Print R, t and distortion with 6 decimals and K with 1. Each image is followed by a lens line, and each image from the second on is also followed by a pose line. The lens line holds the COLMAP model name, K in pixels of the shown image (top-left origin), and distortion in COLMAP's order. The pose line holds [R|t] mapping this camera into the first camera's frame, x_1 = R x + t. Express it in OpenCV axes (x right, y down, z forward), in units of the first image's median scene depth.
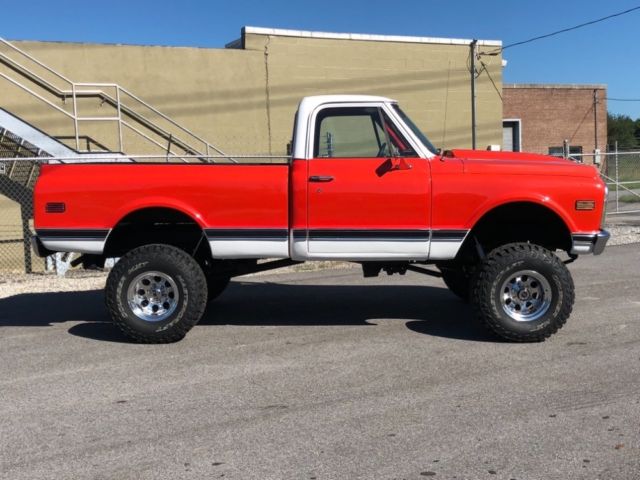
lens RADIAL K [[827.3, 0, 319.0], [0, 827.3, 234.1], [0, 0, 1]] dist [0.074815, 0.000000]
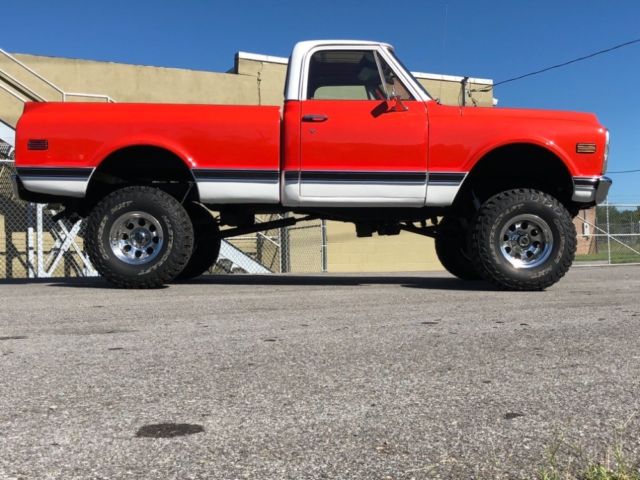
lens RADIAL K [[827.3, 0, 319.4], [0, 827.3, 241.2], [0, 0, 1]] dist [0.074815, 0.000000]
pose [[0.999811, 0.014441, 0.013014, -0.002342], [-0.013082, 0.994993, -0.099082, 0.169947], [-0.014380, 0.098893, 0.994994, 0.048713]]
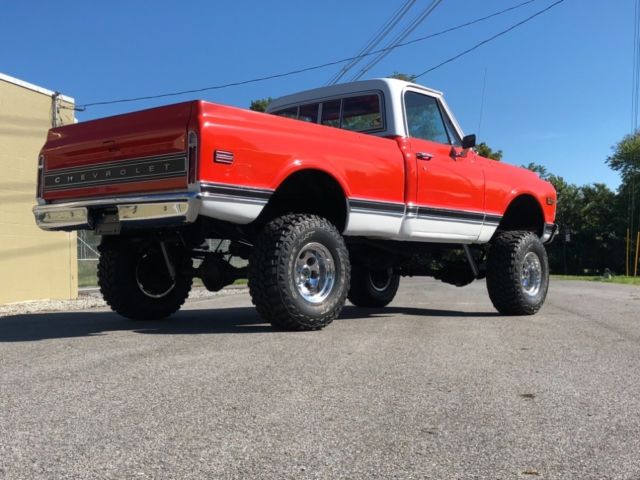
lens RADIAL K [[827.3, 0, 318.6], [0, 827.3, 241.4], [0, 0, 1]] dist [0.074815, 0.000000]
pose [[0.659436, 0.038819, 0.750757, -0.822401], [0.059263, 0.992874, -0.103393, 0.129550], [-0.749421, 0.112673, 0.652436, 0.447739]]
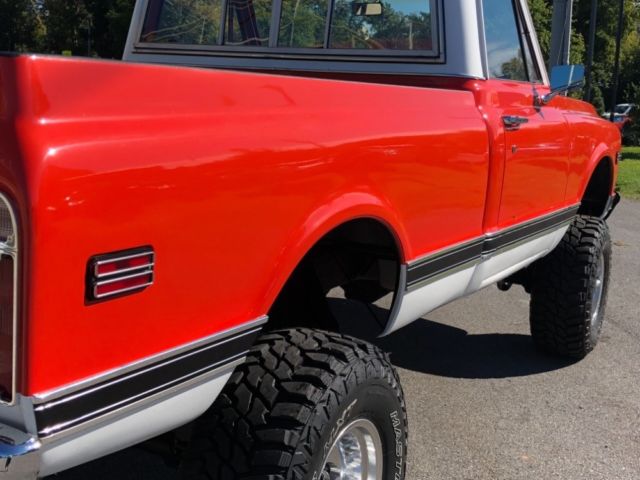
lens RADIAL K [[827.3, 0, 320.3], [0, 827.3, 232.7], [0, 0, 1]] dist [0.074815, 0.000000]
pose [[0.476153, -0.116753, 0.871577, -0.466962], [0.030849, 0.992755, 0.116132, -0.062300], [-0.878821, -0.028409, 0.476305, 0.858604]]
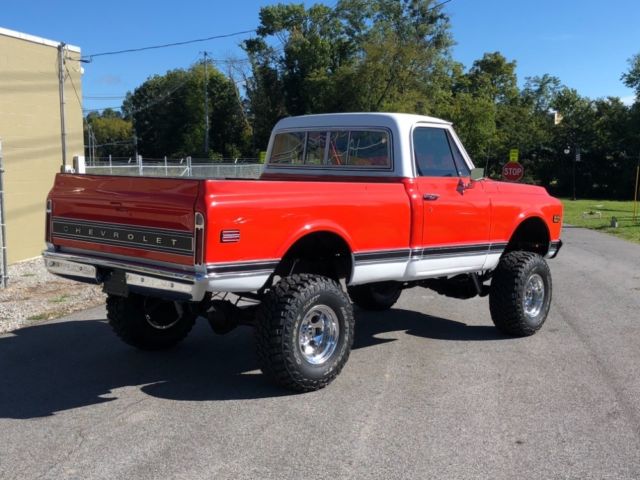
lens RADIAL K [[827.3, 0, 323.8], [0, 827.3, 231.4], [0, 0, 1]] dist [0.074815, 0.000000]
pose [[0.662168, -0.029288, 0.748783, -0.828253], [0.041732, 0.999126, 0.002175, -0.032565], [-0.748192, 0.029808, 0.662812, 0.427586]]
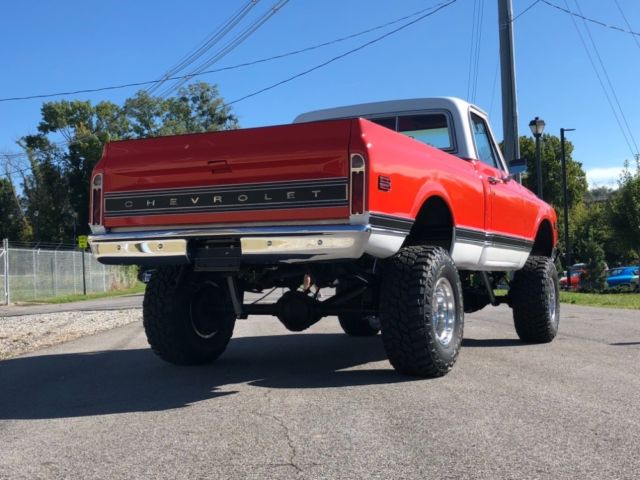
lens RADIAL K [[827.3, 0, 321.9], [0, 827.3, 222.2], [0, 0, 1]] dist [0.074815, 0.000000]
pose [[0.441866, 0.066720, 0.894597, -0.926853], [0.086769, 0.989376, -0.116646, 0.073176], [-0.892875, 0.129165, 0.431382, 0.760699]]
